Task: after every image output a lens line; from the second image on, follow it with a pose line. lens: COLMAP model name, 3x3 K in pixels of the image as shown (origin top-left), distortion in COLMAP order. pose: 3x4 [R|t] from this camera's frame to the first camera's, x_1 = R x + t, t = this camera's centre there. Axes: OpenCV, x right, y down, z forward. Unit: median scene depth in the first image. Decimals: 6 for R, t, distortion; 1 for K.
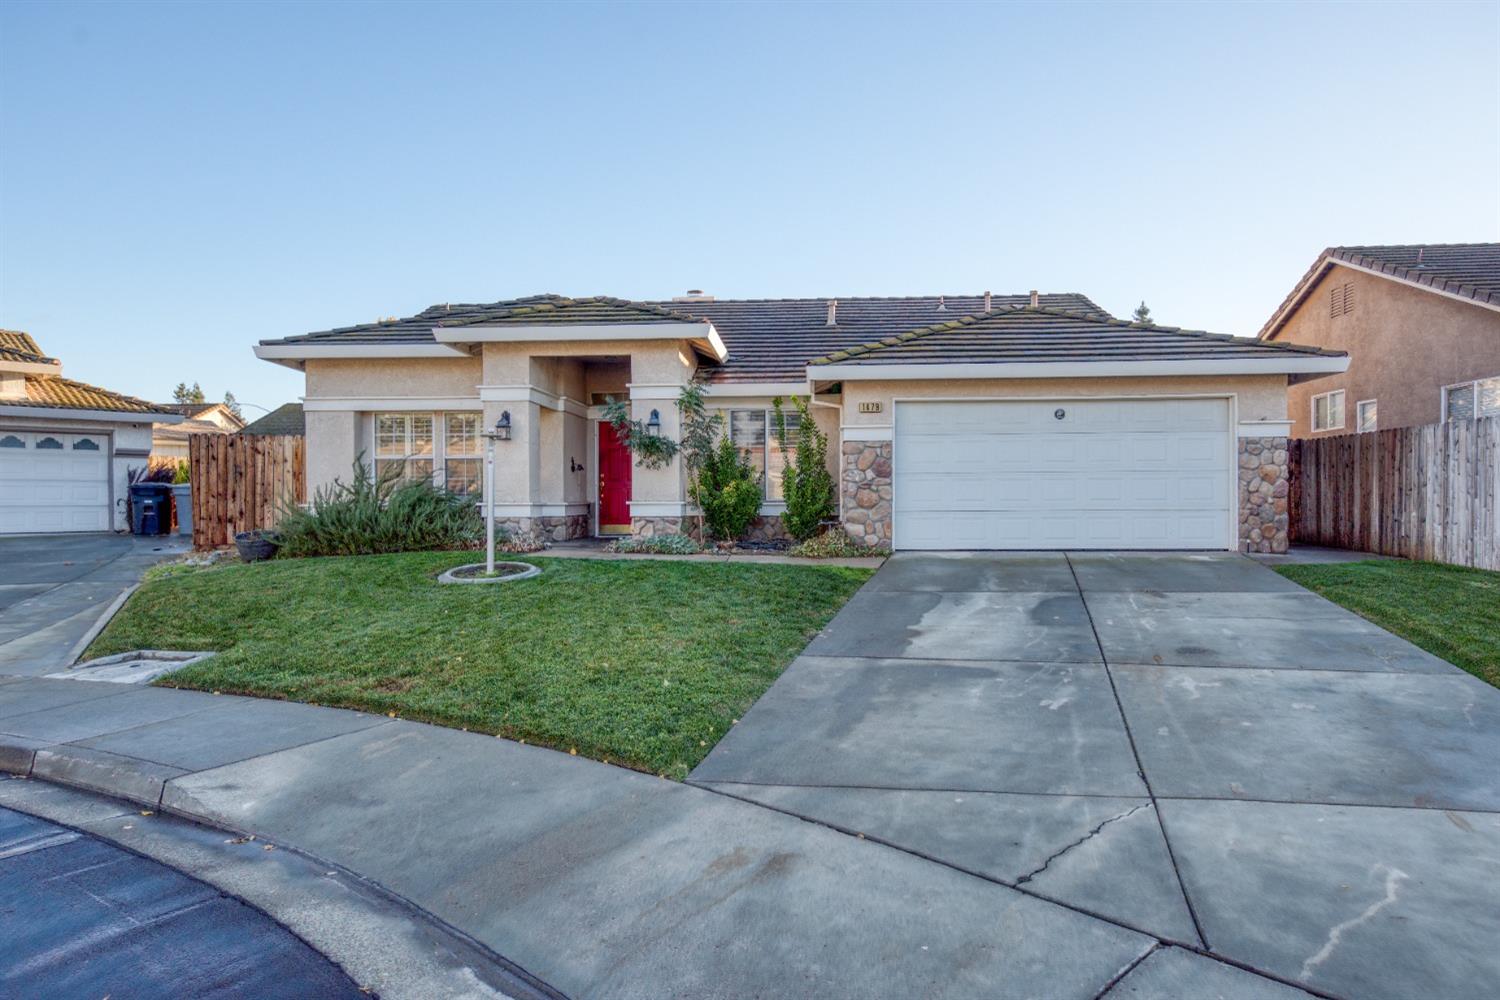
lens RADIAL K [[922.5, 0, 751.4], [0, 922.5, 496.5], [0, 0, 1]] dist [0.014688, 0.000286]
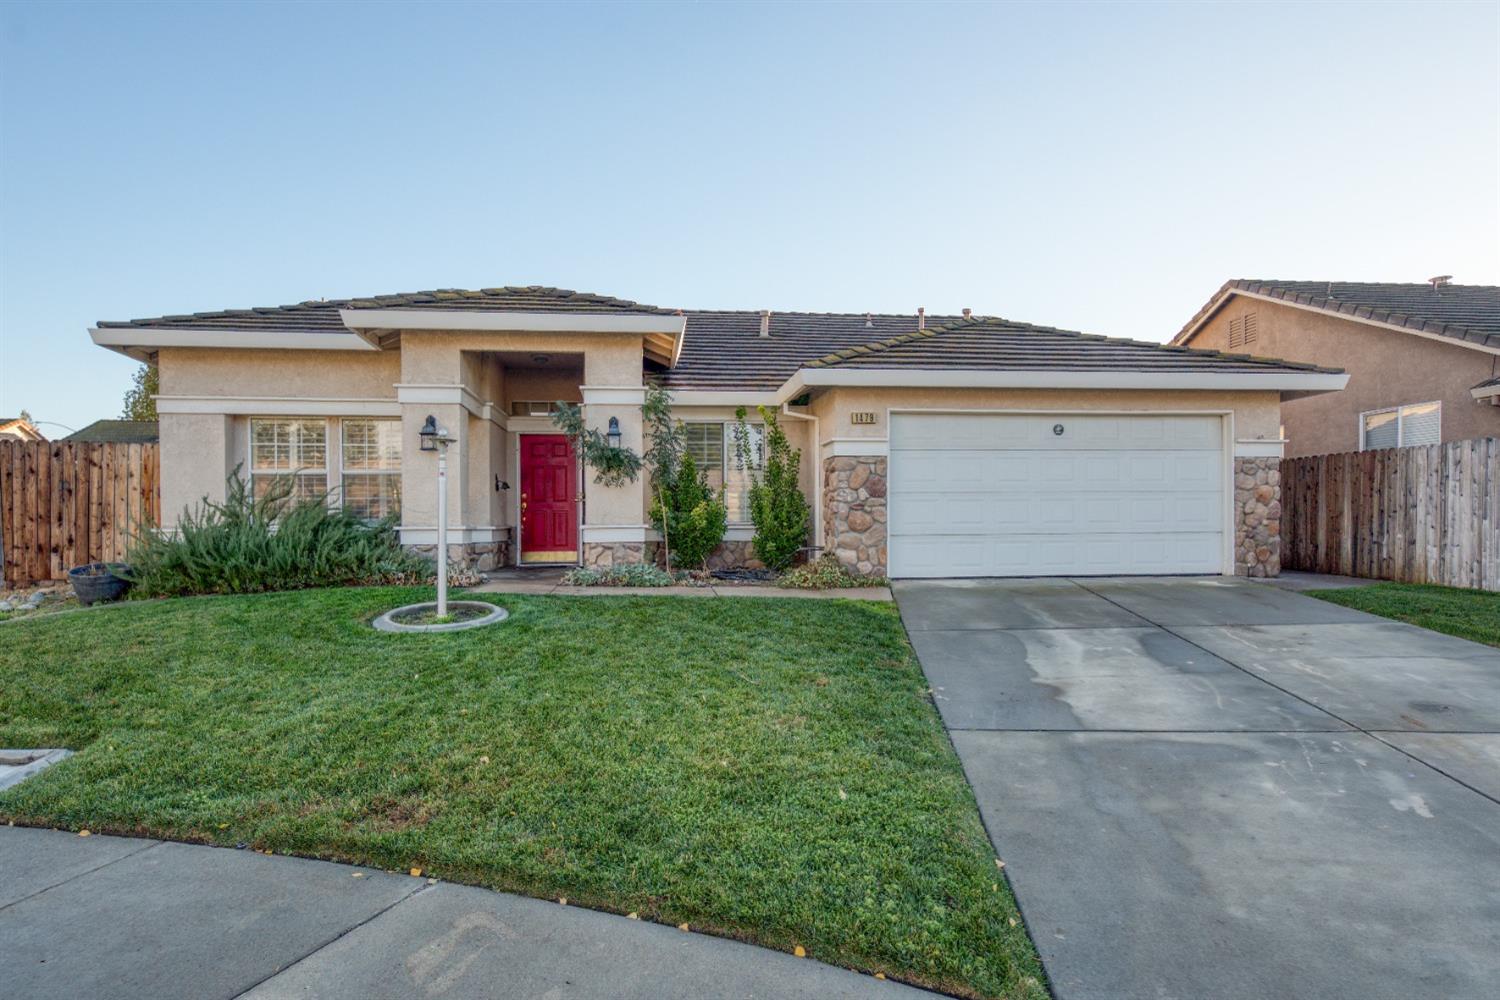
lens RADIAL K [[869.3, 0, 735.8], [0, 869.3, 531.2], [0, 0, 1]] dist [0.008999, -0.004356]
pose [[0.985677, -0.003145, 0.168616, -0.131013], [0.001162, 0.999929, 0.011856, 0.001910], [-0.168641, -0.011490, 0.985611, 0.189134]]
